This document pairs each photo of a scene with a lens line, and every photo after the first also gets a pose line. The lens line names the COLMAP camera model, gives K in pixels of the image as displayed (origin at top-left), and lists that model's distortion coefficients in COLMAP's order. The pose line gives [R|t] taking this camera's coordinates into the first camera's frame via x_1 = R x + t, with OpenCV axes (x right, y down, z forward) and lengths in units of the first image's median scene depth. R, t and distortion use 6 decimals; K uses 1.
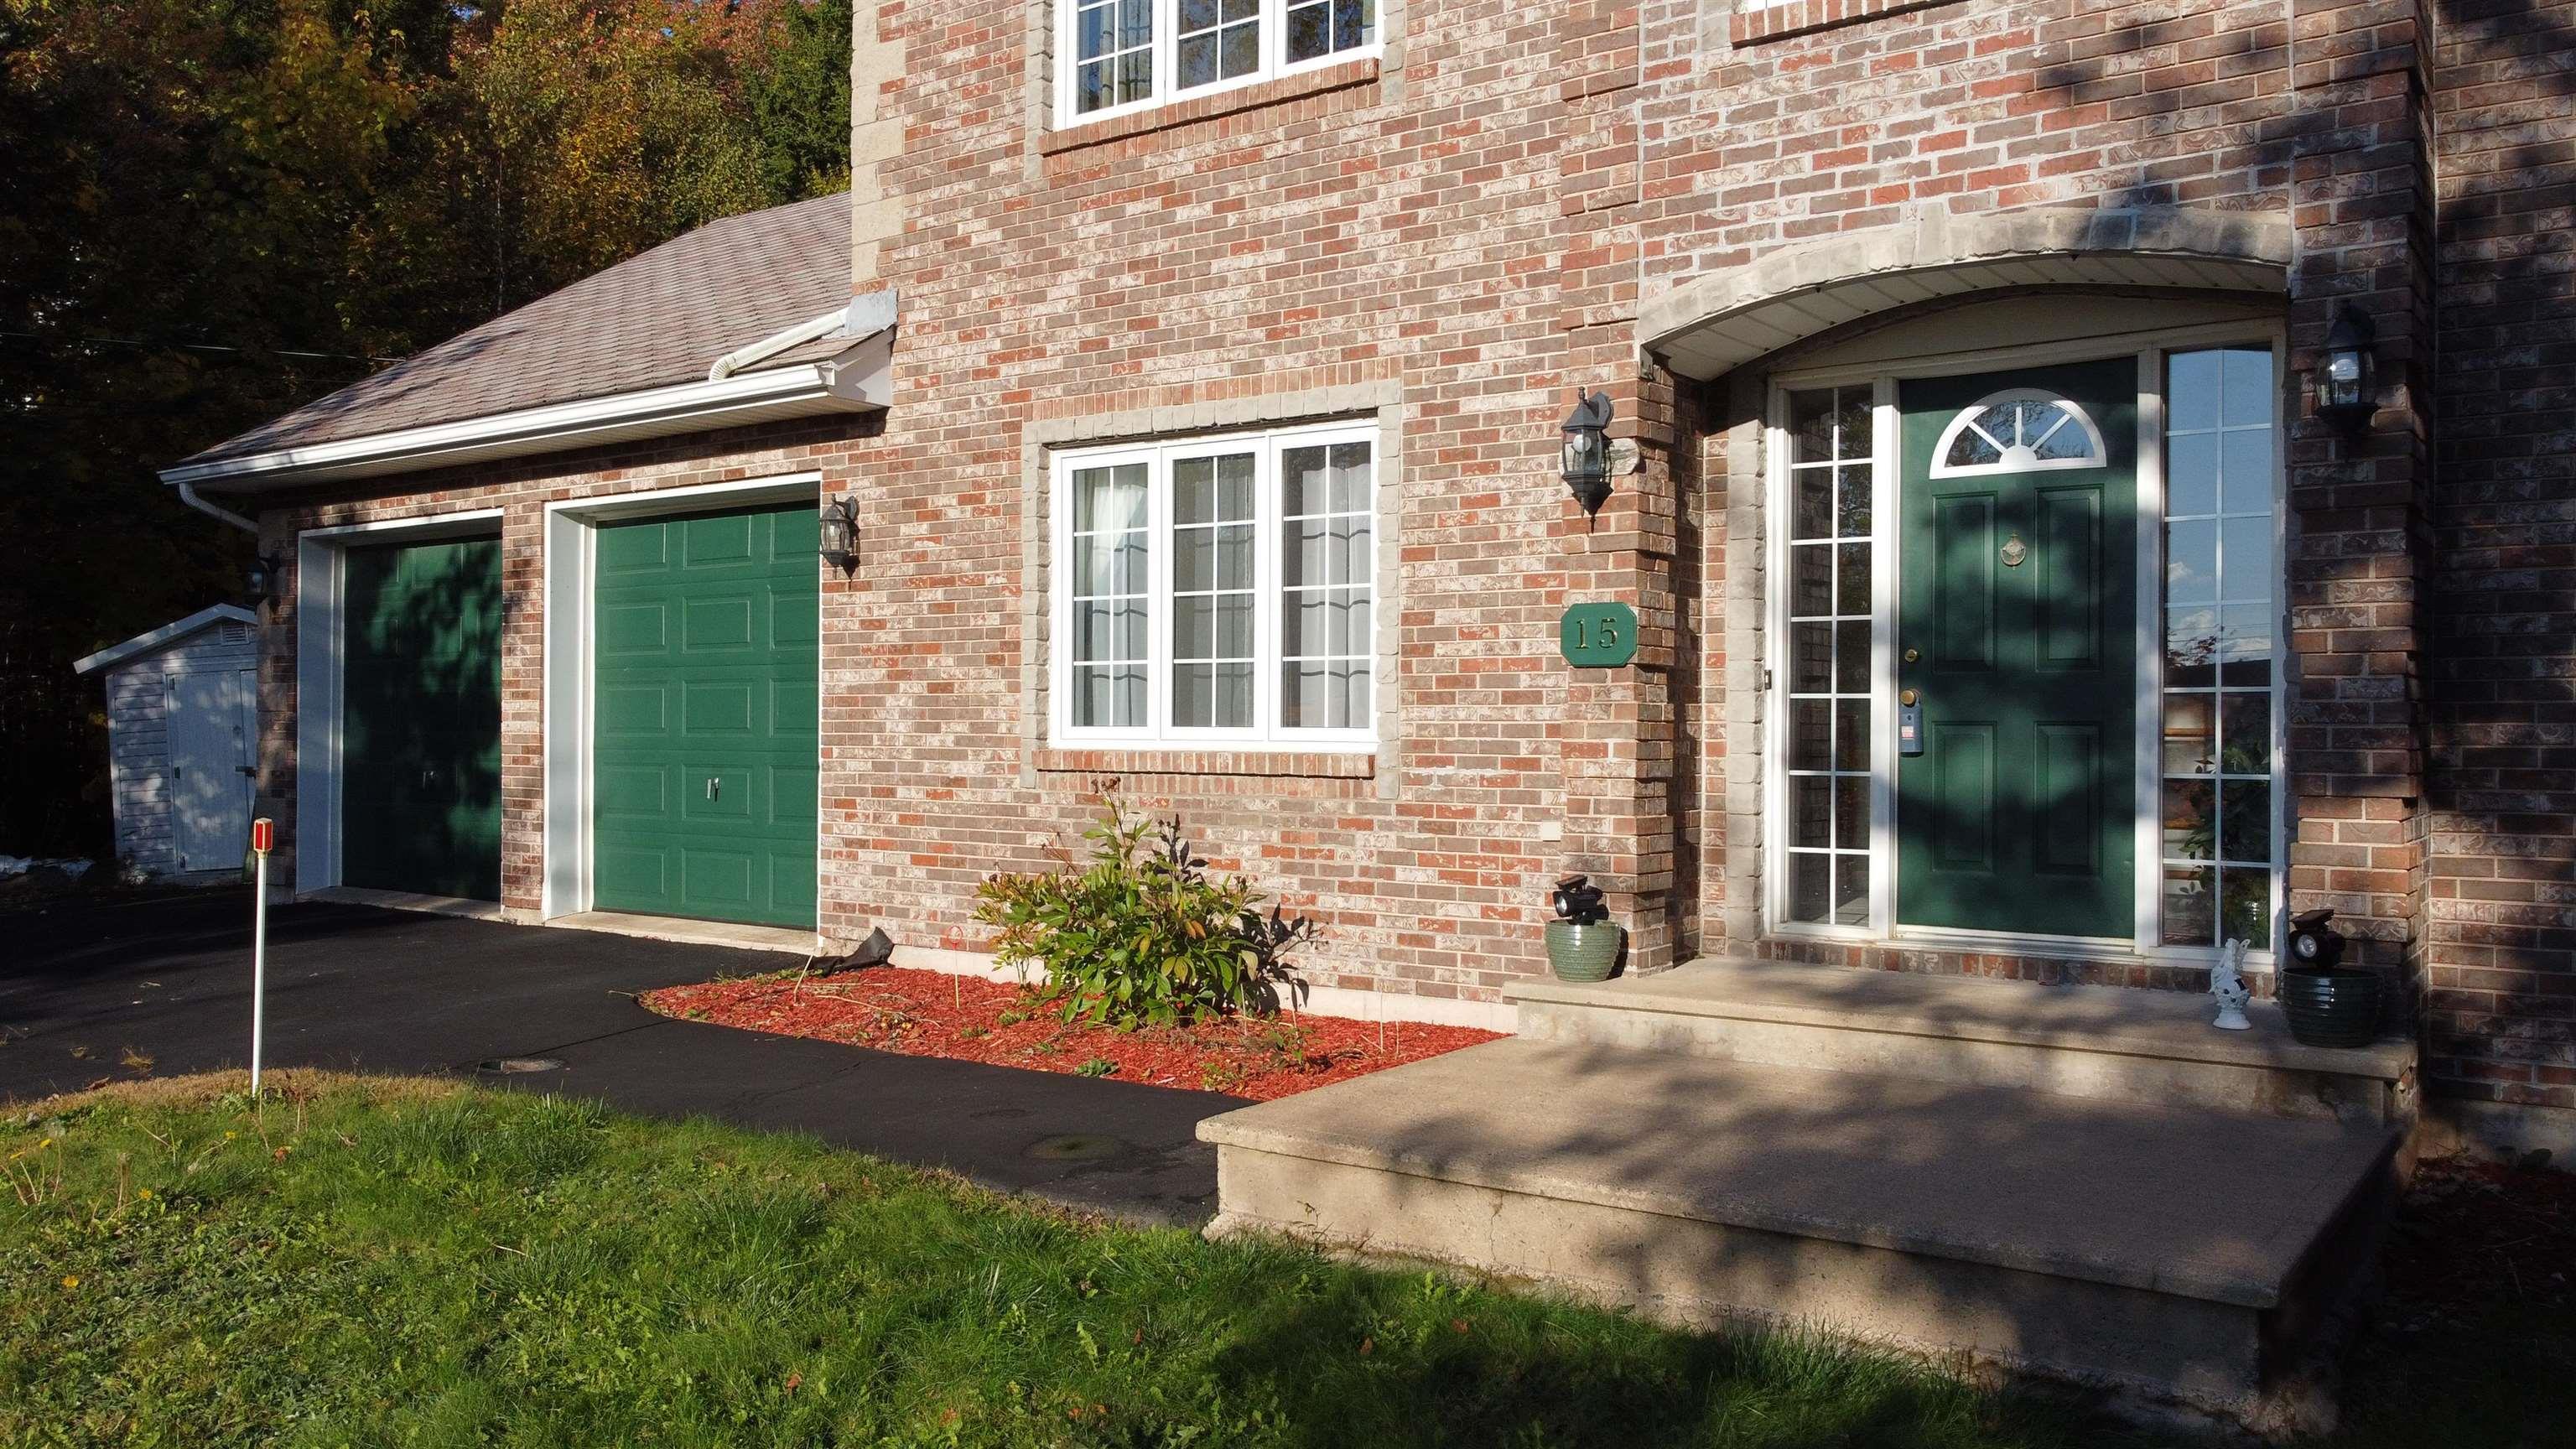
lens RADIAL K [[1945.0, 0, 1295.2], [0, 1945.0, 722.8], [0, 0, 1]] dist [-0.001813, 0.003743]
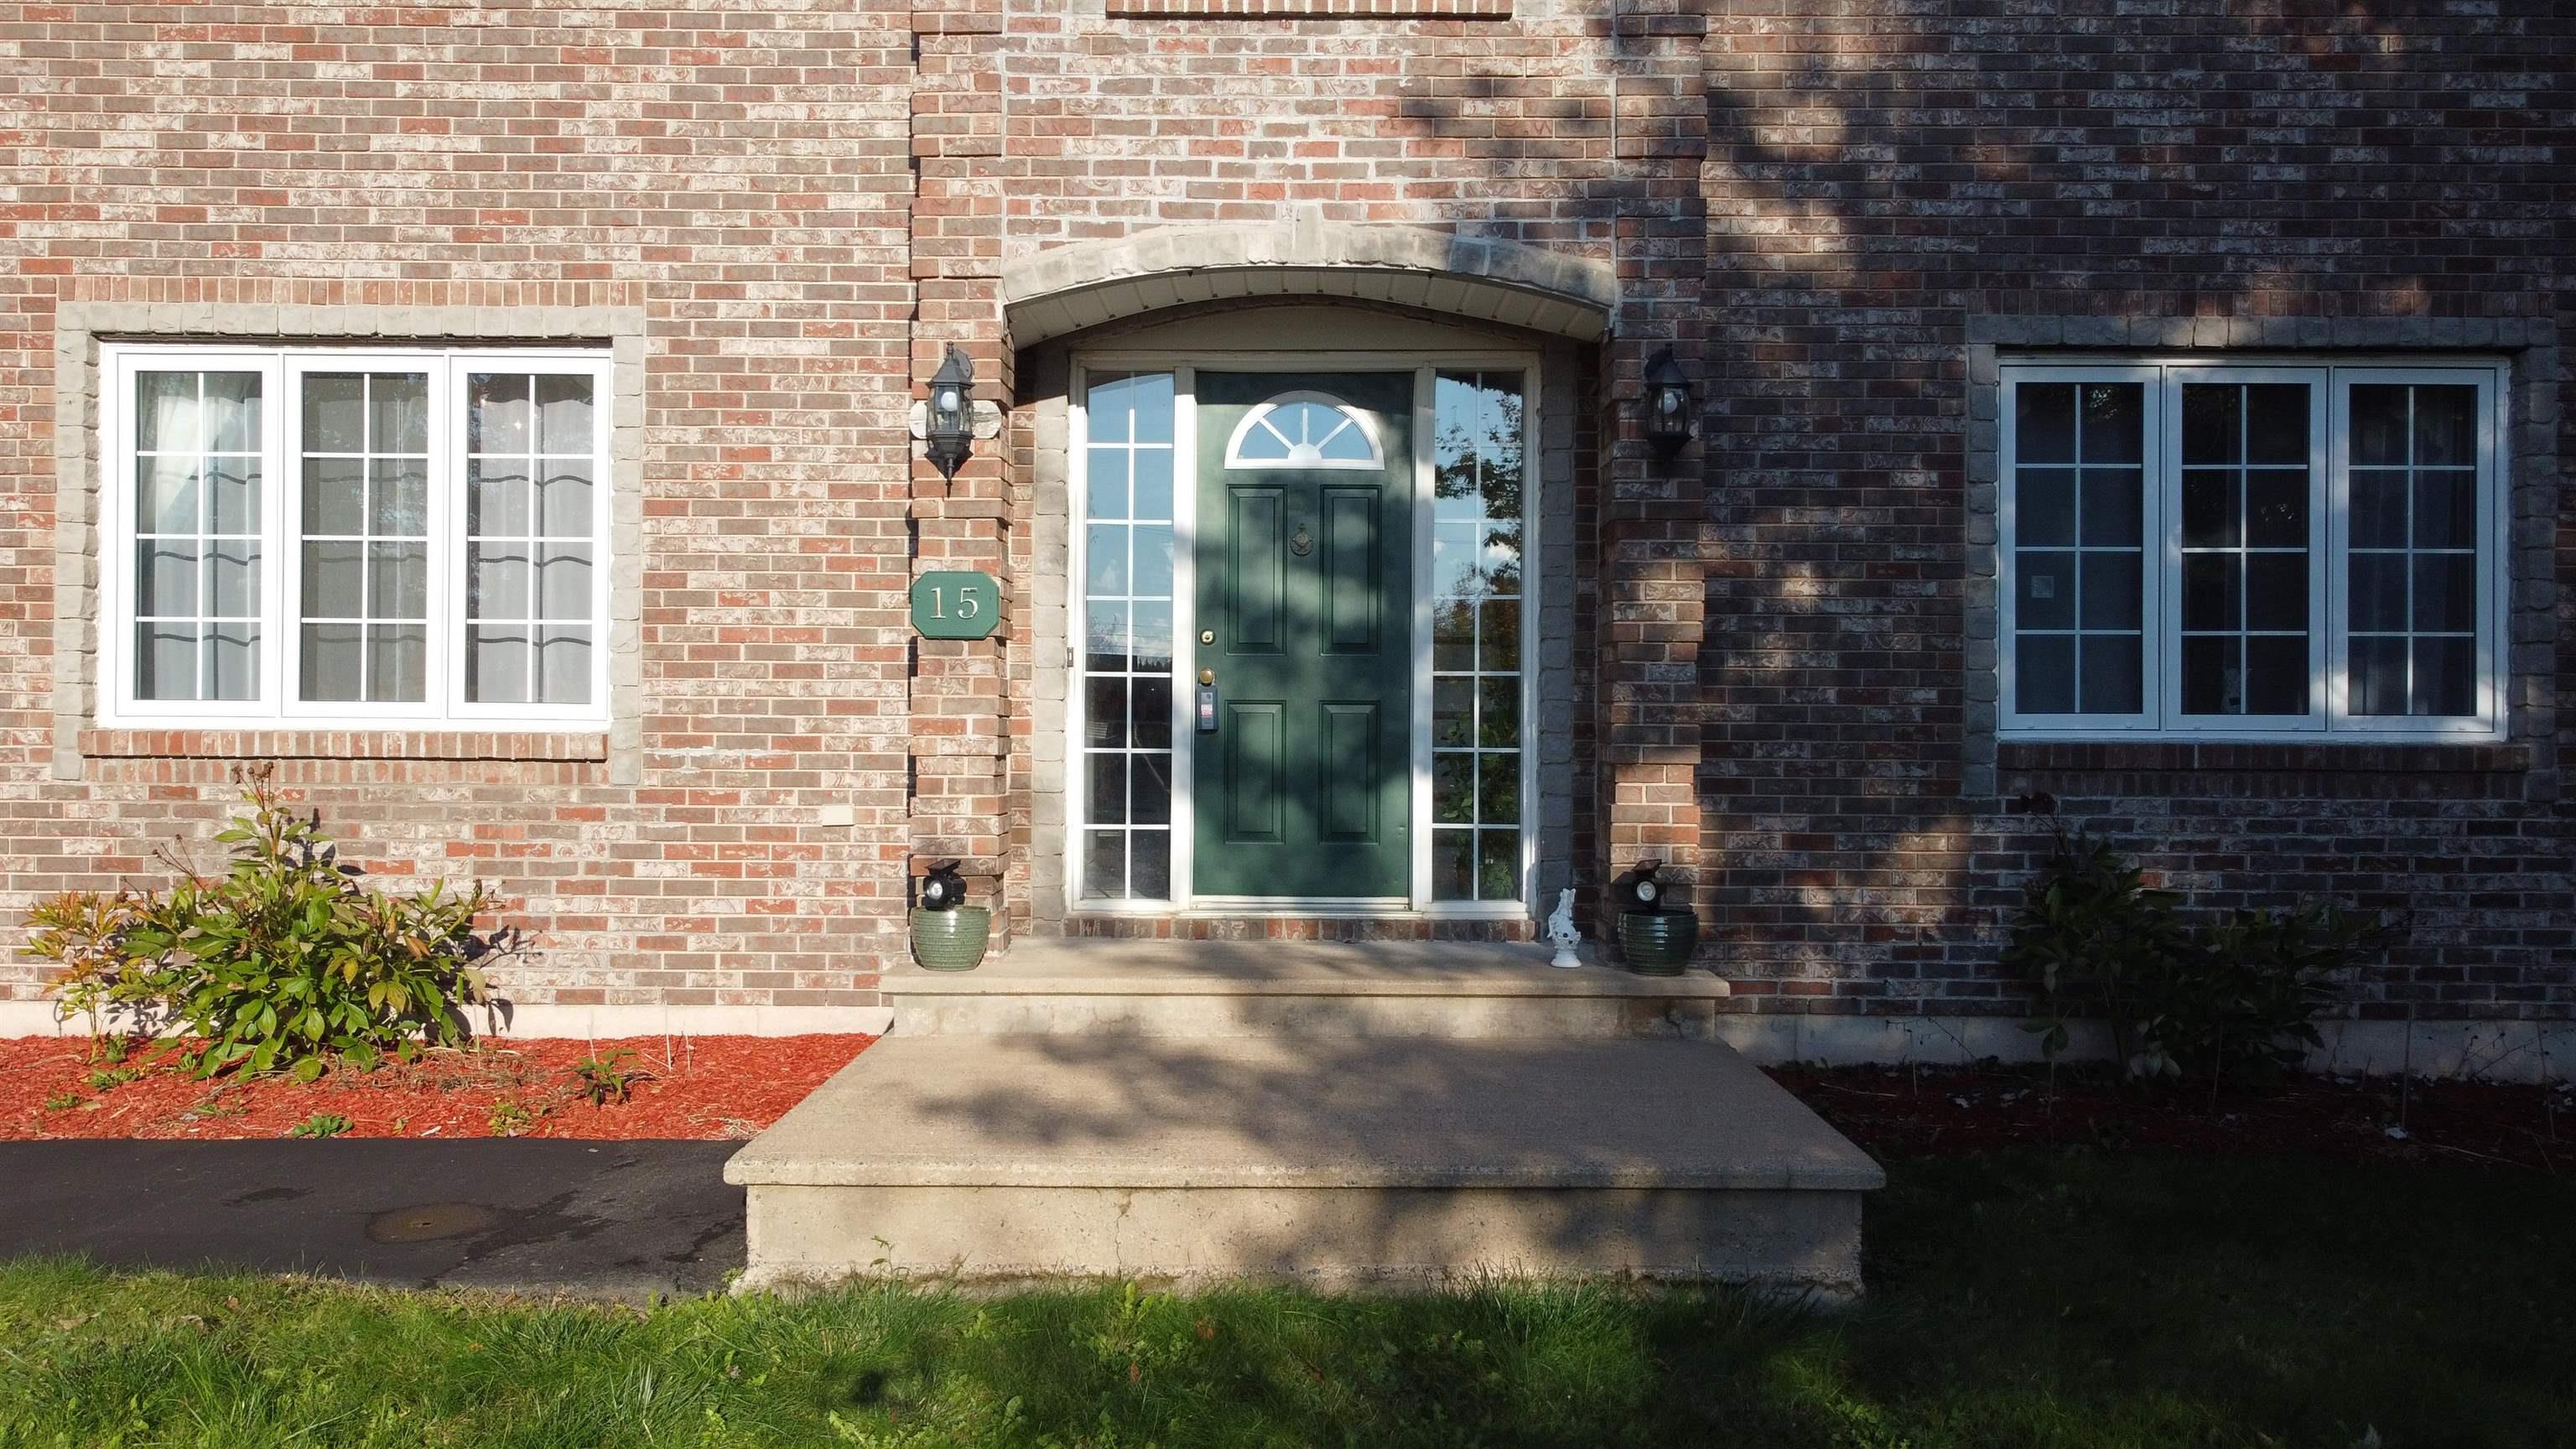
lens RADIAL K [[1945.0, 0, 1295.1], [0, 1945.0, 721.1], [0, 0, 1]] dist [-0.001813, 0.003743]
pose [[0.814114, 0.002564, 0.580700, -0.222802], [-0.005376, 0.999981, 0.003122, 0.006391], [-0.580680, -0.005663, 0.814112, 0.112305]]
